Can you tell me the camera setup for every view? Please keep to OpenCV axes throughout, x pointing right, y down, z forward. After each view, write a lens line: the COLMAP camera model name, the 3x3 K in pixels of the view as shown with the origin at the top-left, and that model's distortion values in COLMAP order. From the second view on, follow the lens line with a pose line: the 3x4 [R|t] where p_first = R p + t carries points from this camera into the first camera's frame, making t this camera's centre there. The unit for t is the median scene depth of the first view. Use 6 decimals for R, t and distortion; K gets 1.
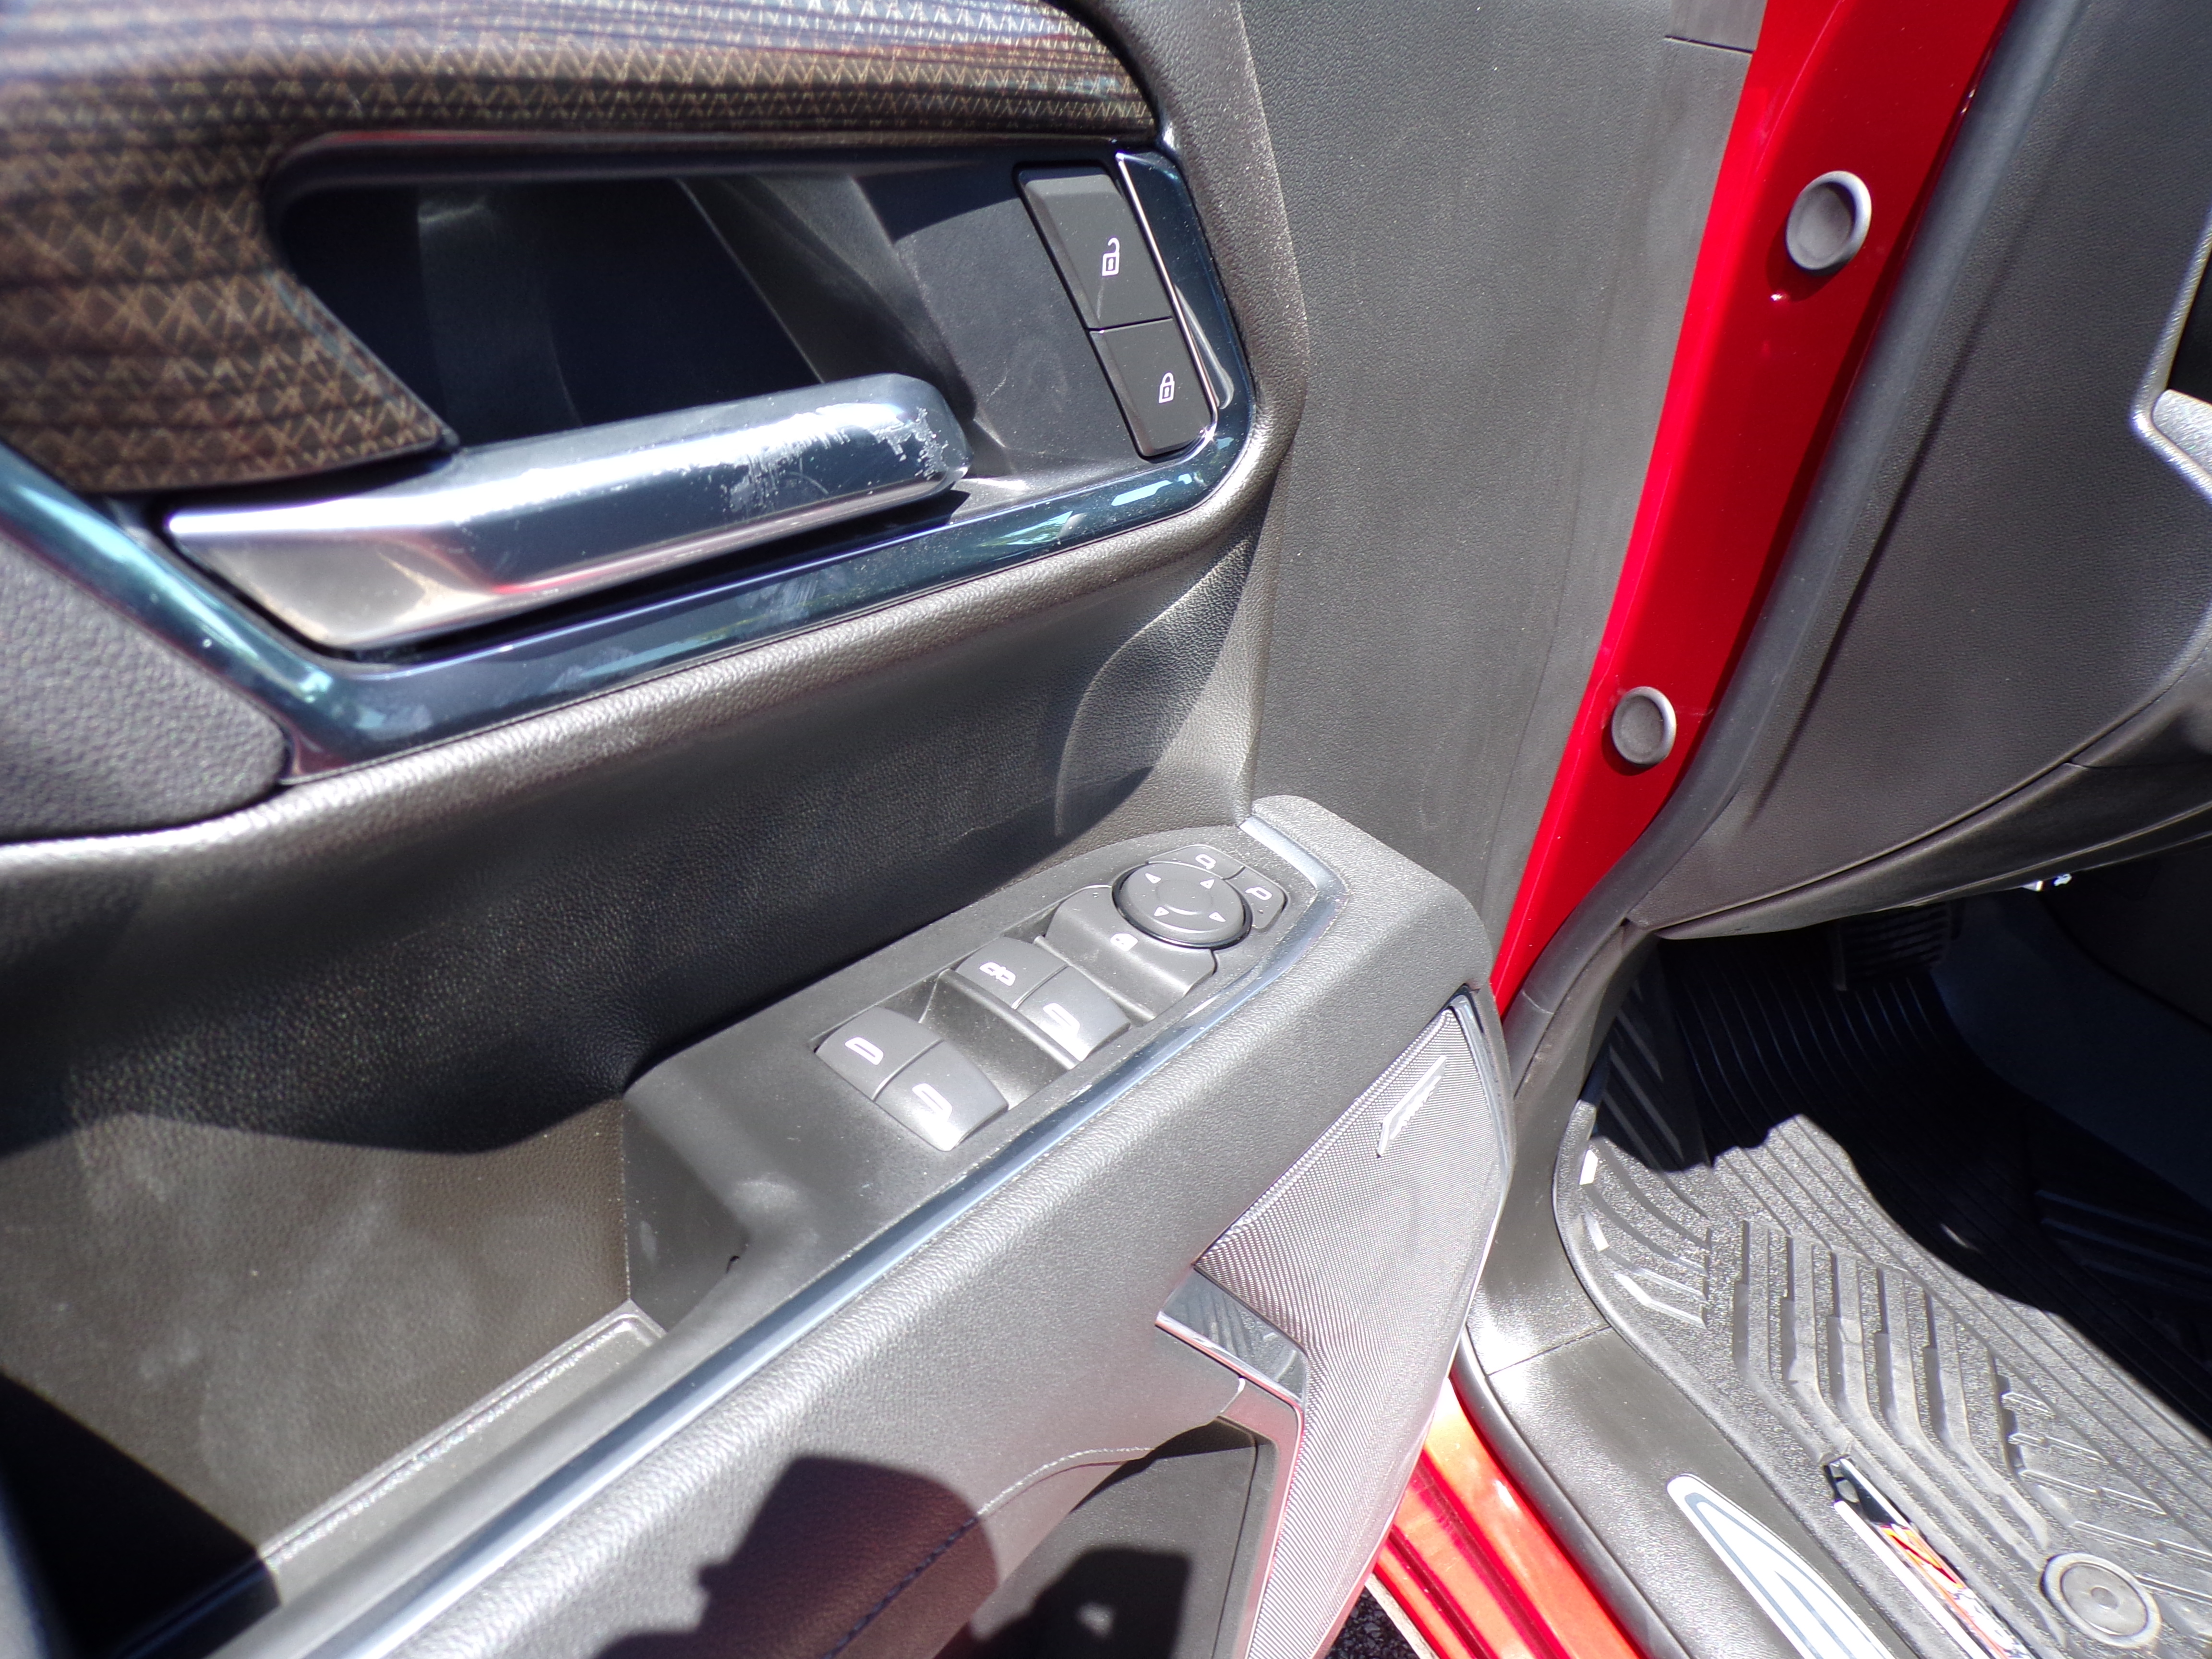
lens RADIAL K [[1522.4, 0, 1106.0], [0, 1522.4, 829.5], [0, 0, 1]] dist [0.011538, 0.007428]
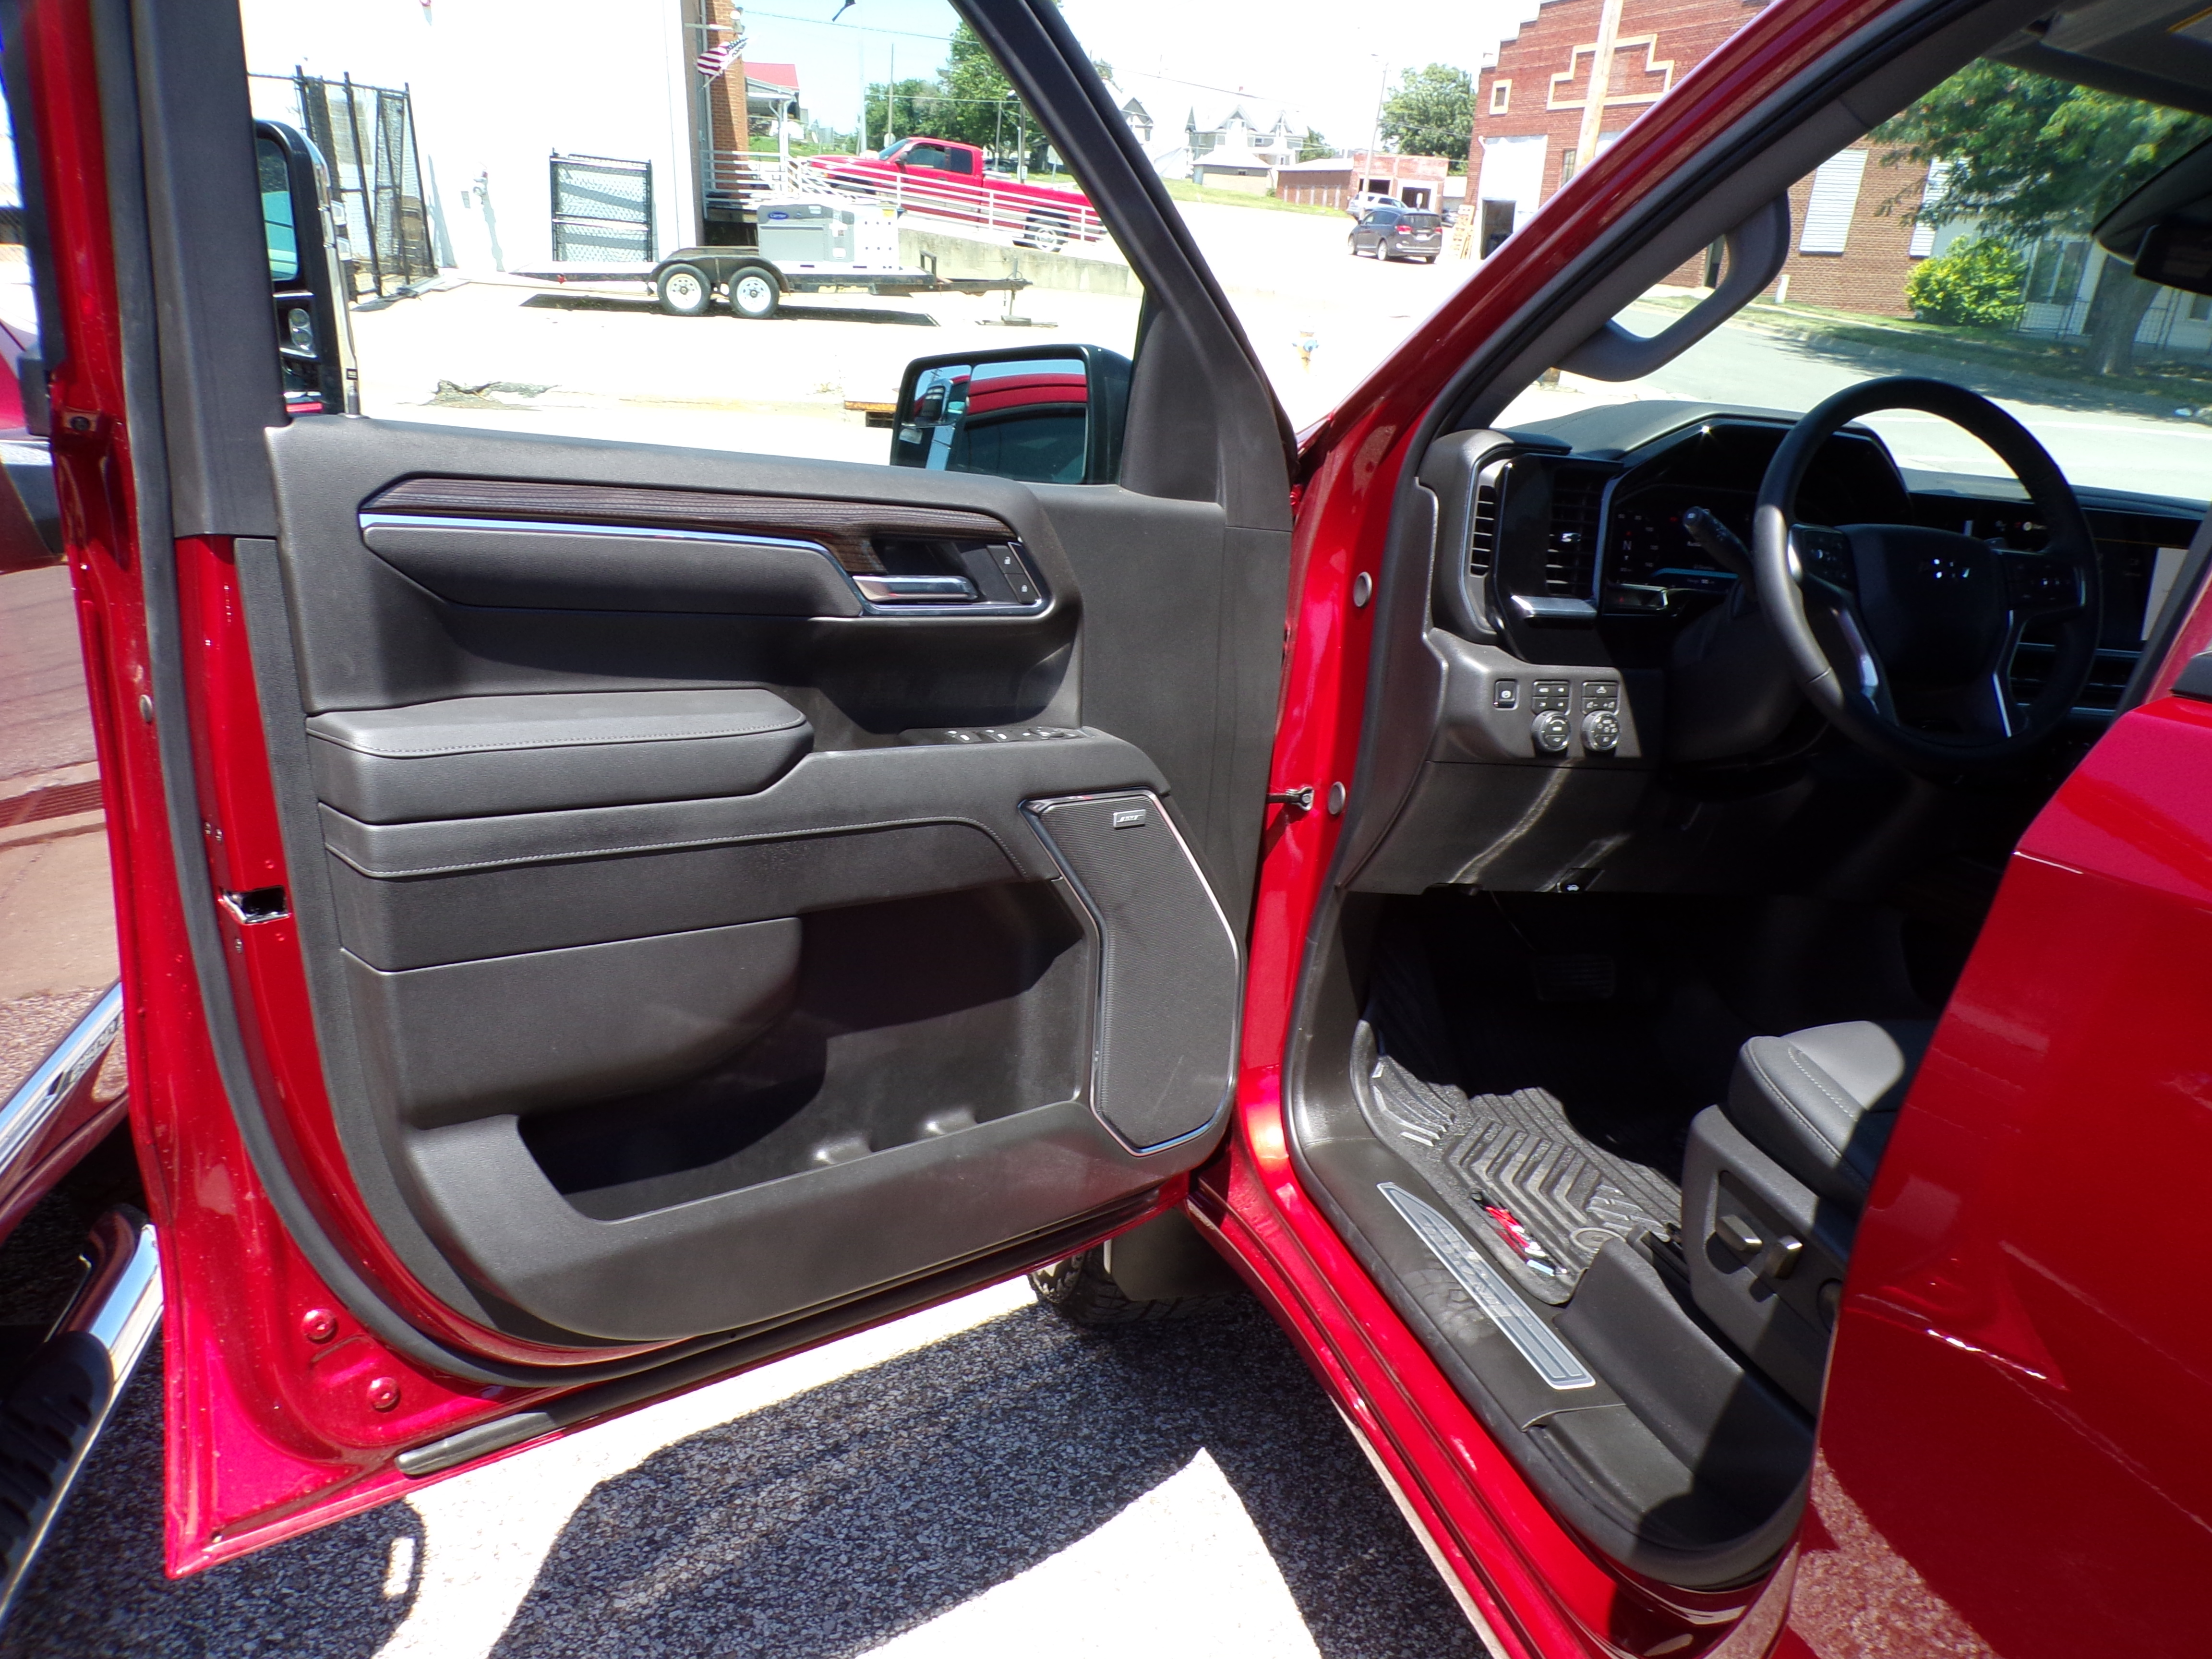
lens RADIAL K [[1522.4, 0, 1106.0], [0, 1522.4, 829.5], [0, 0, 1]] dist [0.011538, 0.007428]
pose [[0.982703, -0.005036, -0.185118, 0.614930], [-0.053366, 0.949522, -0.309126, 0.986915], [0.177330, 0.313659, 0.932830, -1.649166]]
